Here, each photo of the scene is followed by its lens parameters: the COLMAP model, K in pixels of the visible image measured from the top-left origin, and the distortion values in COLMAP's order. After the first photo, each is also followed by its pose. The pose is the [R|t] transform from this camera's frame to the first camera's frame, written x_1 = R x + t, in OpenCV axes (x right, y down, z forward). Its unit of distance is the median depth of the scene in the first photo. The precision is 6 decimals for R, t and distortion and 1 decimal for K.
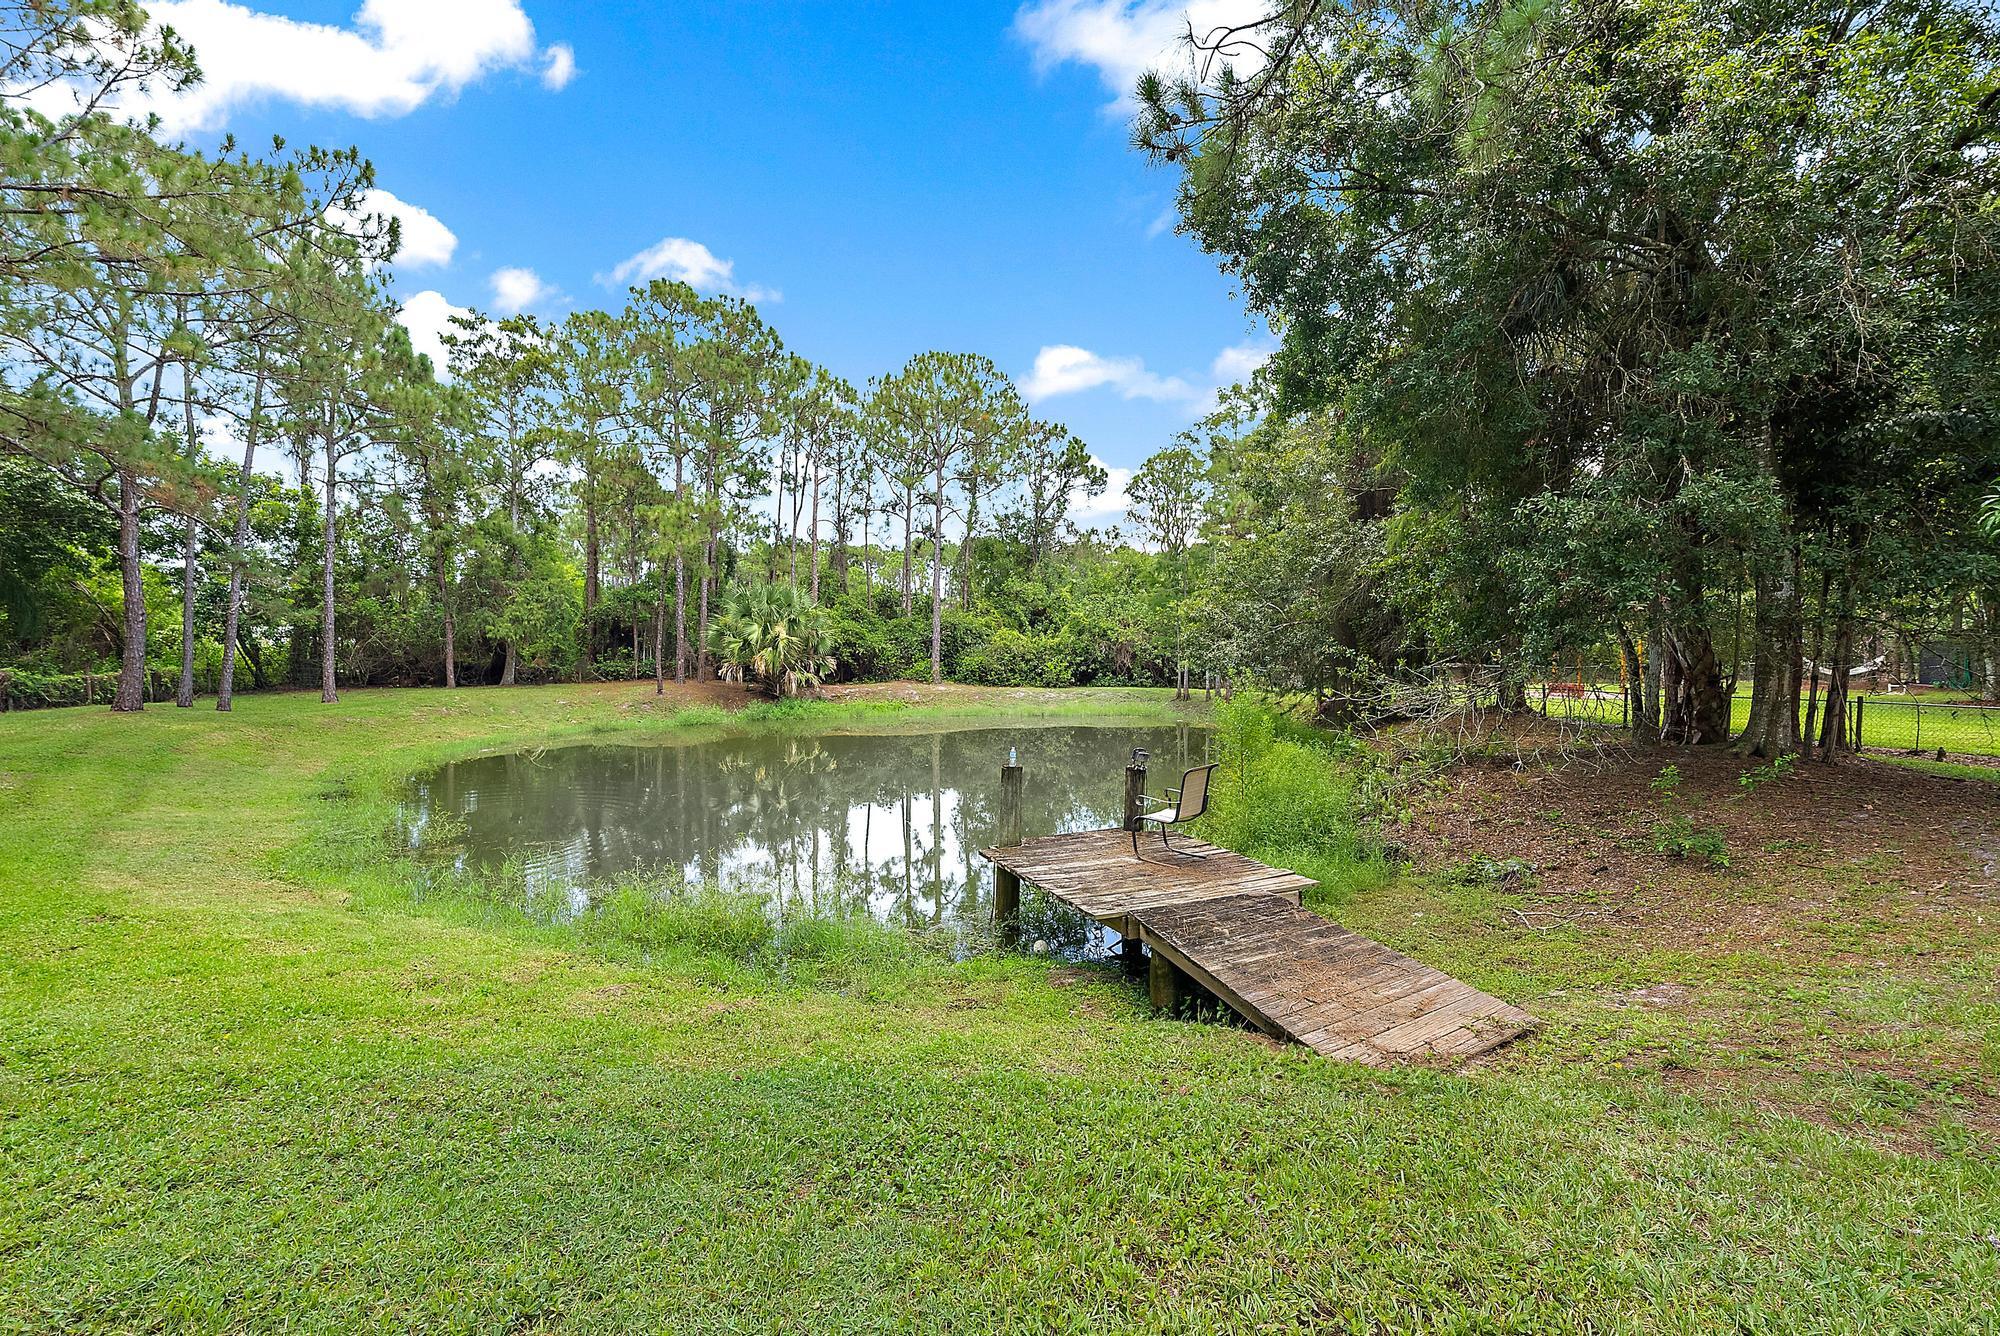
lens RADIAL K [[806.1, 0, 1003.0], [0, 806.1, 646.4], [0, 0, 1]] dist [-0.001299, -0.000105]
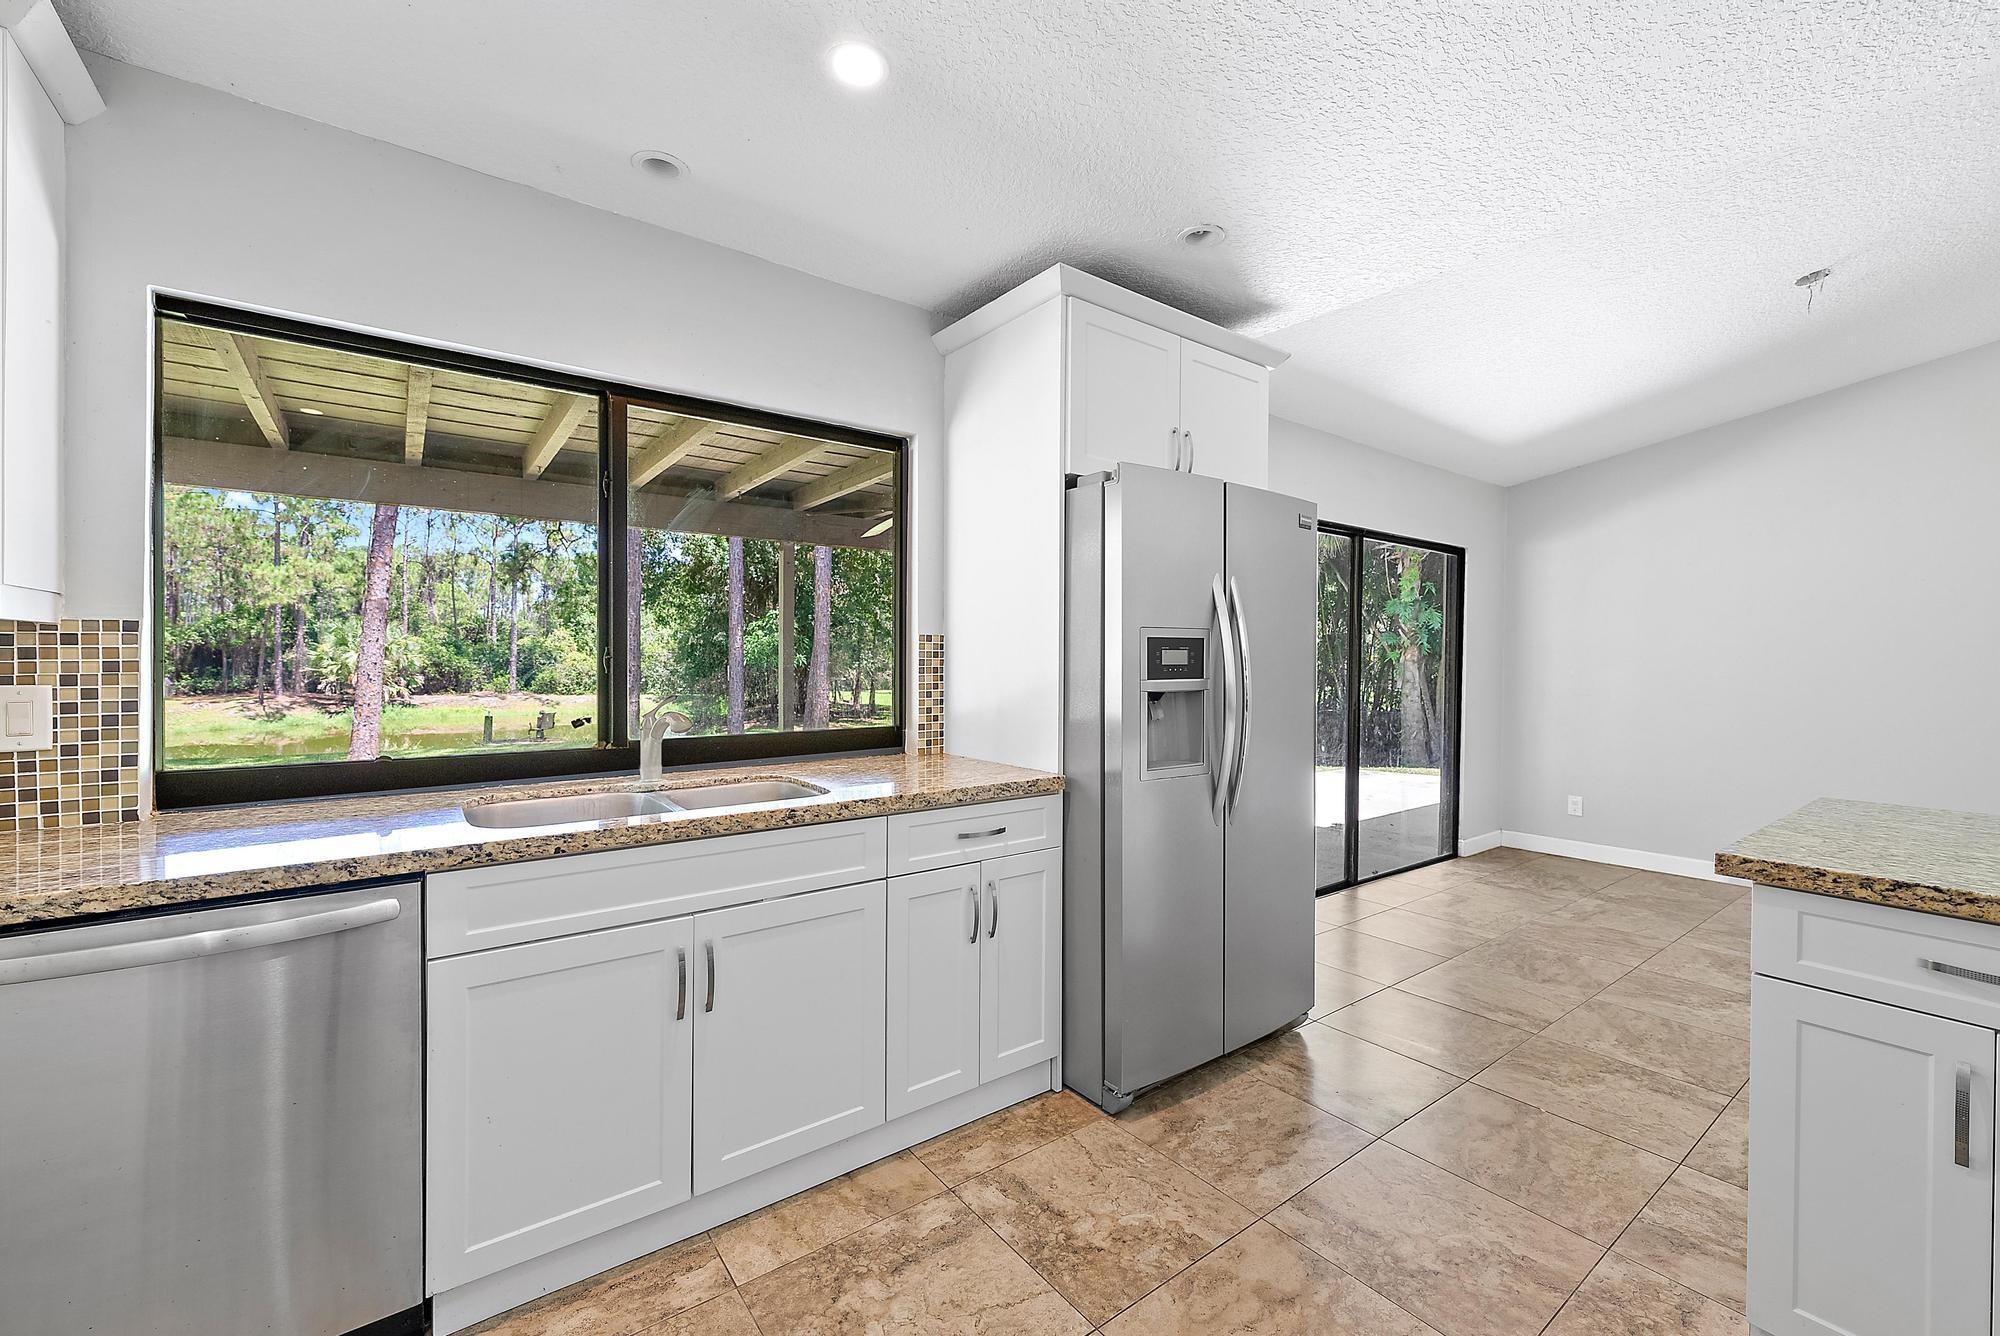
lens RADIAL K [[816.4, 0, 1009.3], [0, 816.4, 664.9], [0, 0, 1]] dist [0.000156, 0.000065]
pose [[0.917962, -0.000153, 0.396668, 0.157434], [-0.004418, 0.999934, 0.010610, -0.023158], [-0.396643, -0.011492, 0.917901, -0.674748]]
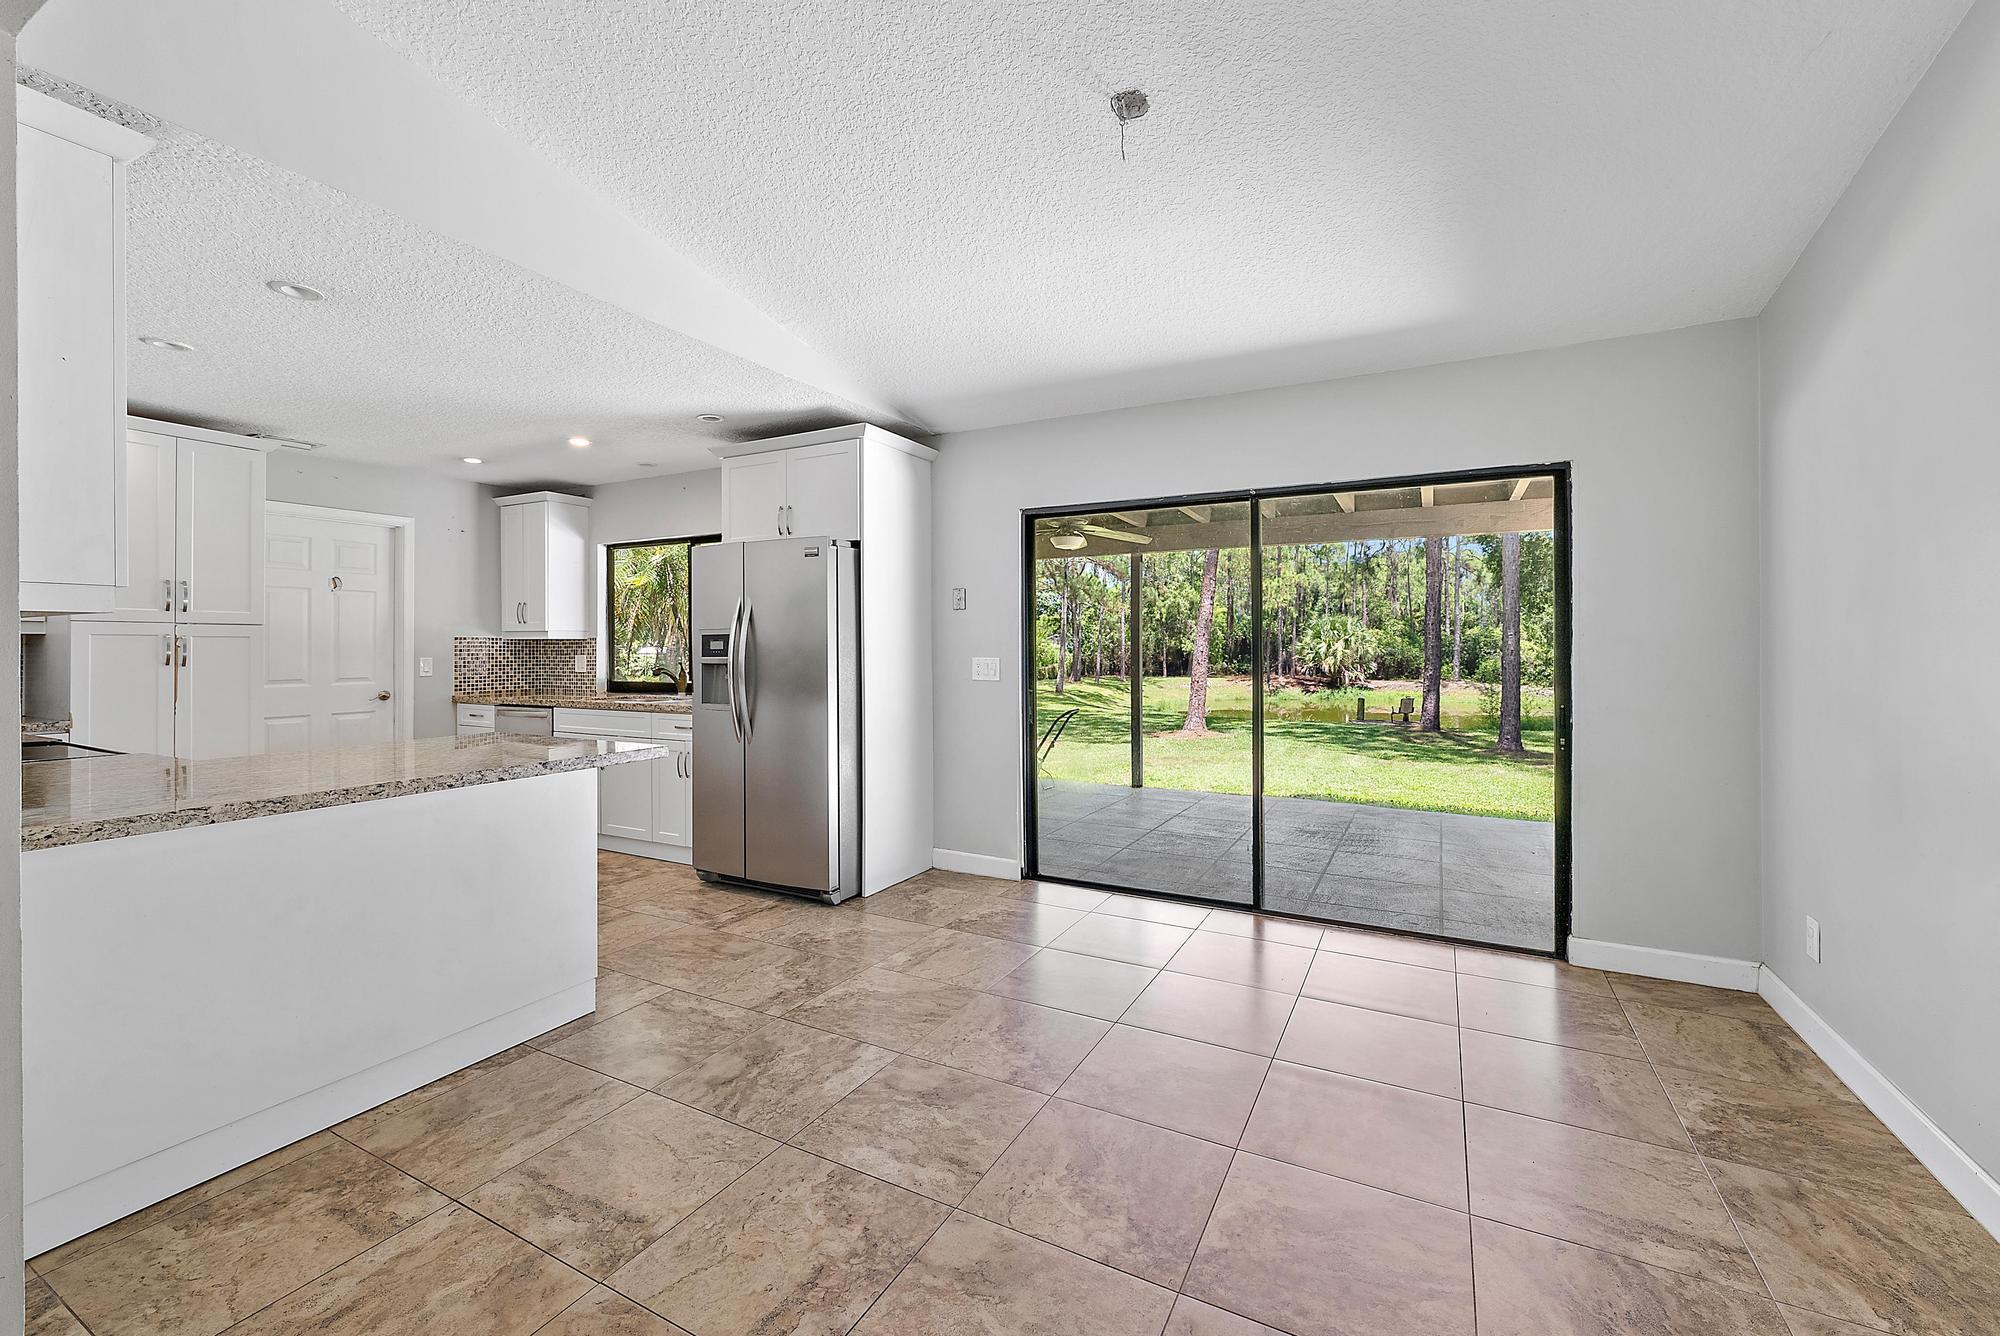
lens RADIAL K [[806.1, 0, 1003.0], [0, 806.1, 646.4], [0, 0, 1]] dist [-0.001299, -0.000105]
pose [[0.747375, -0.002555, -0.664398, 0.301334], [0.004100, 0.999991, 0.000766, -0.022891], [0.664390, -0.003296, 0.747379, -0.680558]]
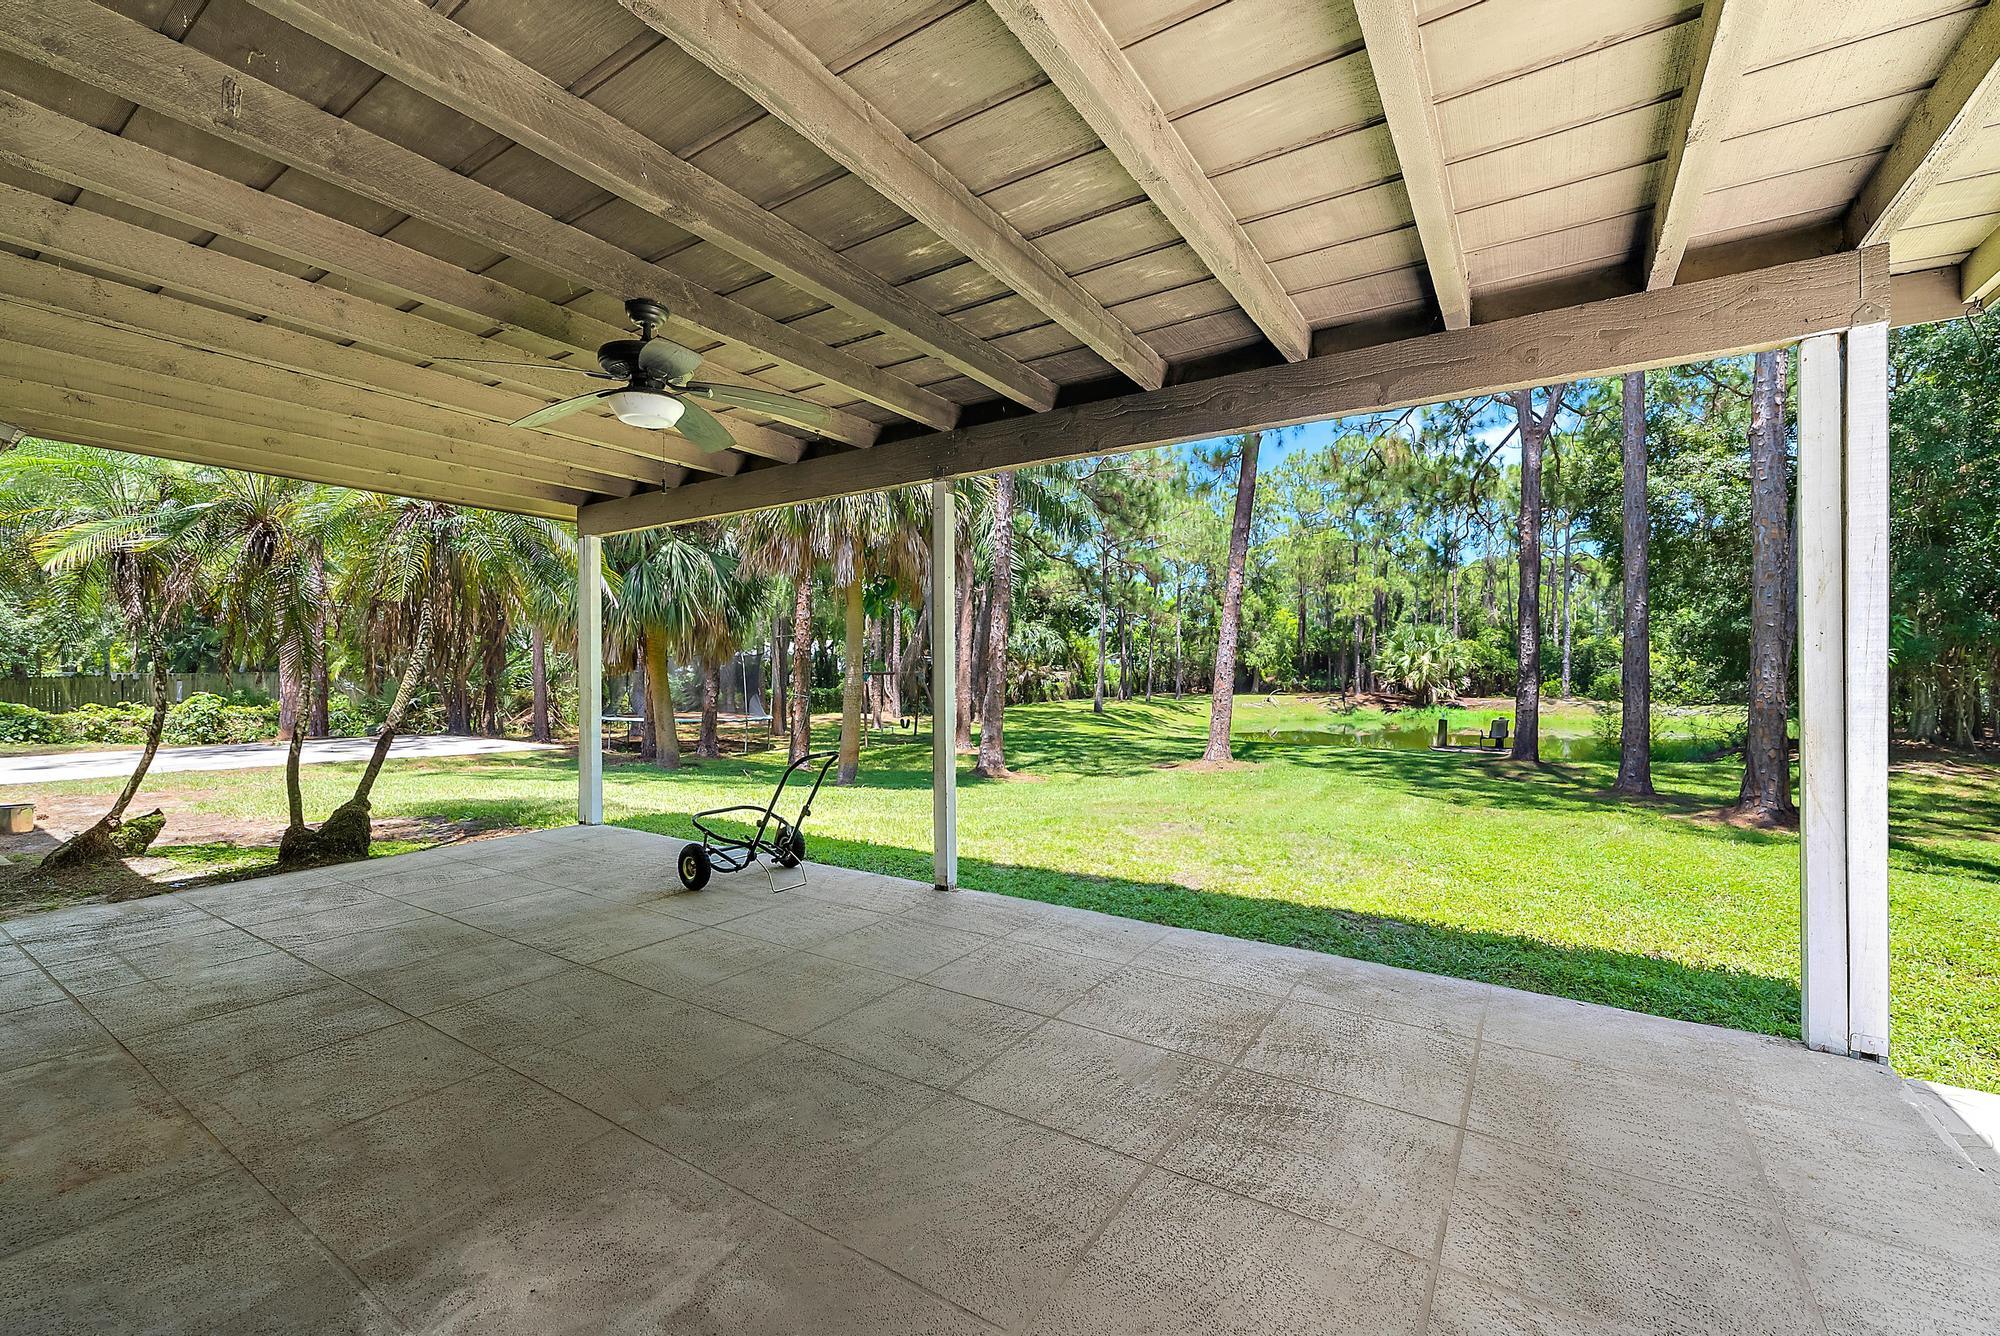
lens RADIAL K [[828.4, 0, 1000.0], [0, 828.4, 668.0], [0, 0, 1]] dist [0.001404, 0.000140]
pose [[0.685614, -0.003049, -0.727959, 0.283045], [0.010001, 0.999936, 0.005231, -0.018898], [0.727896, -0.010867, 0.685601, -0.578393]]
